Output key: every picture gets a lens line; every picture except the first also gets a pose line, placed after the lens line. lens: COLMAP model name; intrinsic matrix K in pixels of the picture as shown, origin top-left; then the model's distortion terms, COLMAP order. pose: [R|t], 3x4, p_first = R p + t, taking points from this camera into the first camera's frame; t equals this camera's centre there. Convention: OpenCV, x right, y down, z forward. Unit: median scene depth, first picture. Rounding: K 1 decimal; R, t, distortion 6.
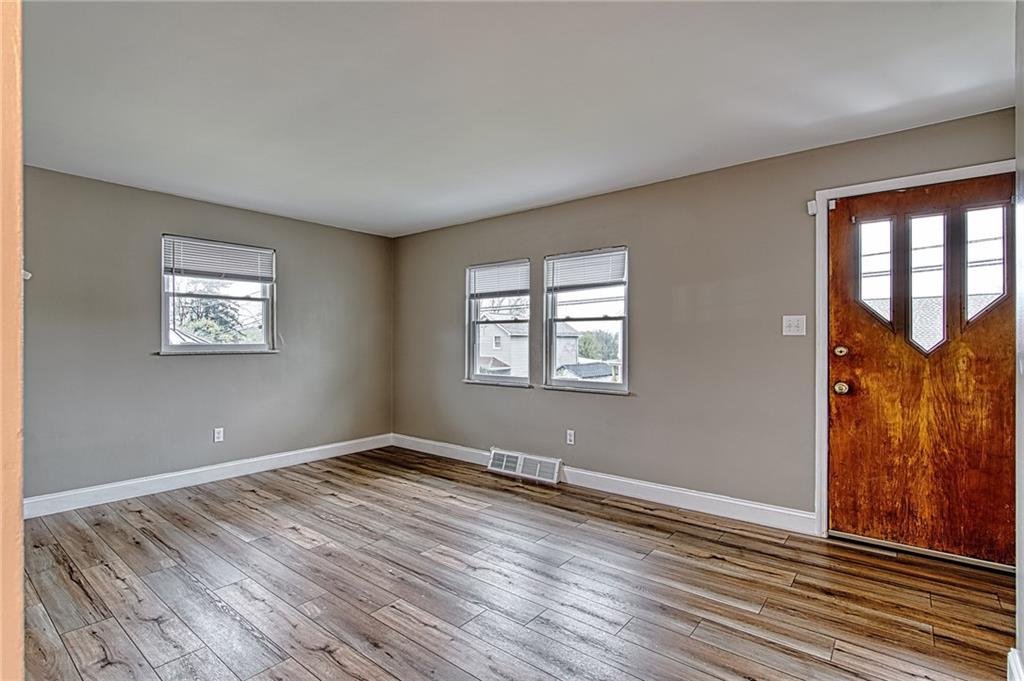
lens RADIAL K [[507.3, 0, 502.5], [0, 507.3, 345.7], [0, 0, 1]] dist [0.000338, -0.000551]
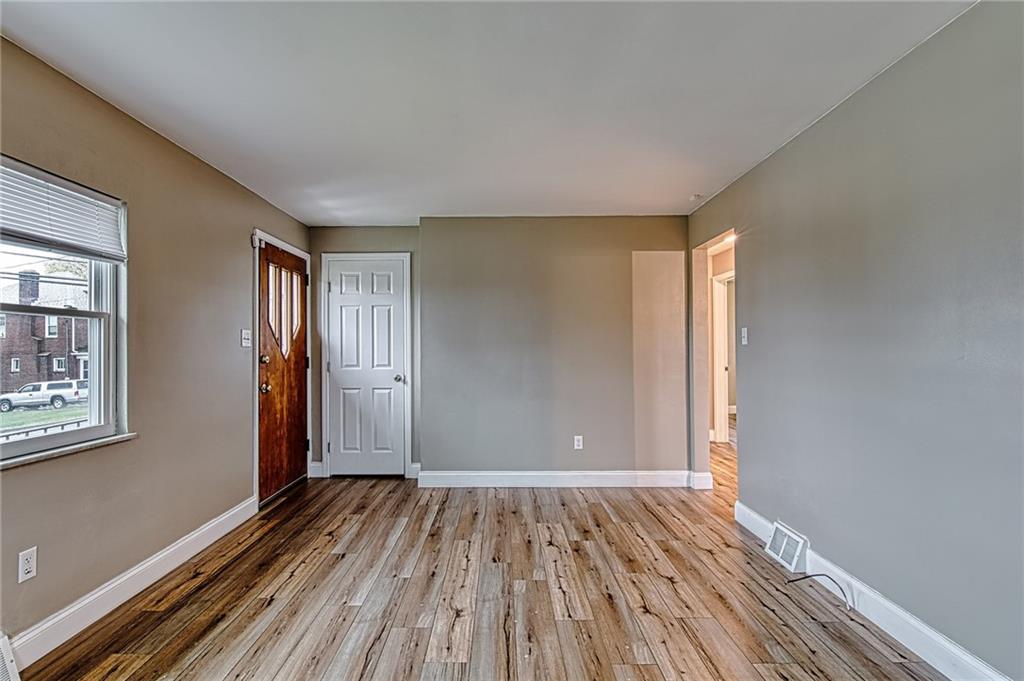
lens RADIAL K [[507.3, 0, 502.5], [0, 507.3, 345.7], [0, 0, 1]] dist [0.000338, -0.000551]
pose [[-0.652966, 0.011130, 0.757305, -0.802001], [0.015121, 0.999884, -0.001657, -0.015458], [-0.757236, 0.010369, -0.653059, 1.573027]]
